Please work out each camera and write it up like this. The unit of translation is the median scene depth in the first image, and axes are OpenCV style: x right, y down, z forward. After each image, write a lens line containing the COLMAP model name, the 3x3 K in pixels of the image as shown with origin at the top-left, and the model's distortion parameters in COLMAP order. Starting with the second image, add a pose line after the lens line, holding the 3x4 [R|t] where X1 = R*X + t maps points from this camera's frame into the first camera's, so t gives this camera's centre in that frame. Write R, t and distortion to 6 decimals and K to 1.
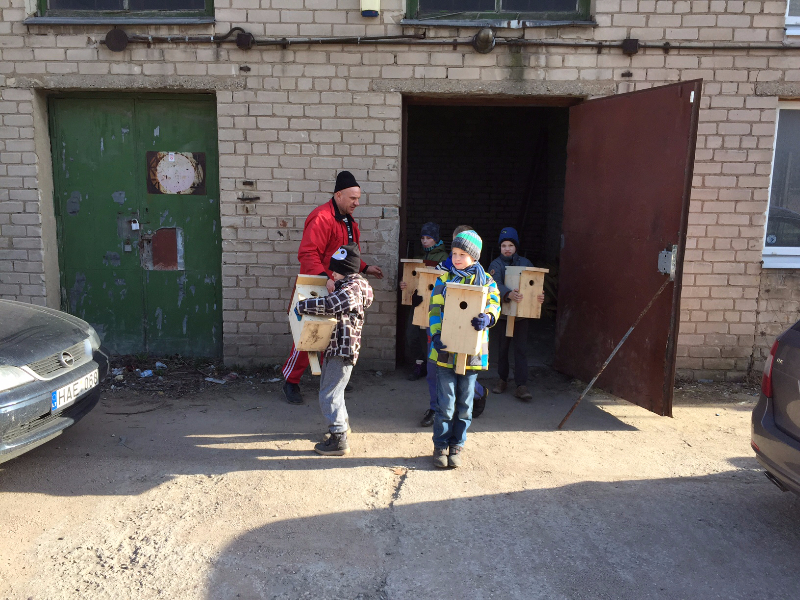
lens RADIAL K [[687.2, 0, 400.0], [0, 687.2, 300.0], [0, 0, 1]] dist [0.119072, -0.173159]
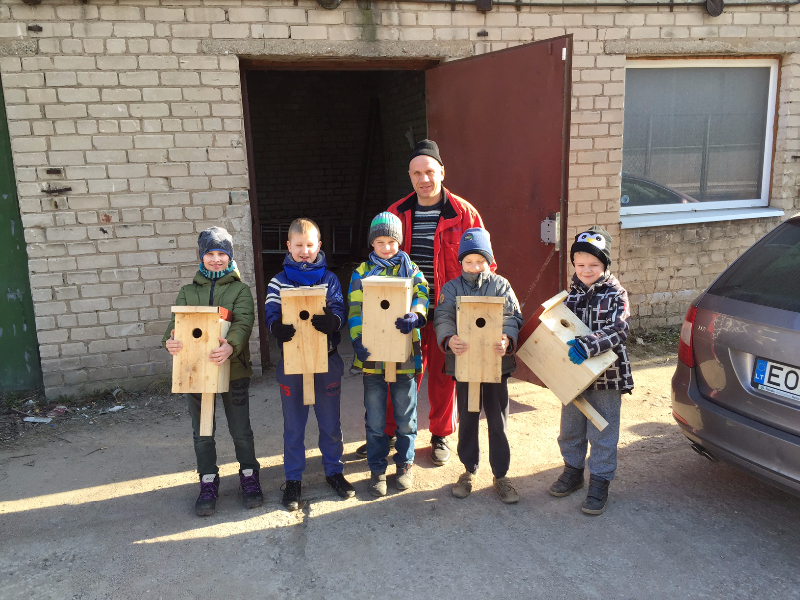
lens RADIAL K [[687.2, 0, 400.0], [0, 687.2, 300.0], [0, 0, 1]] dist [0.119072, -0.173159]
pose [[0.964096, -0.102127, 0.245130, -0.047182], [0.094116, 0.994579, 0.044208, -0.018444], [-0.248316, -0.019550, 0.968482, 0.111662]]
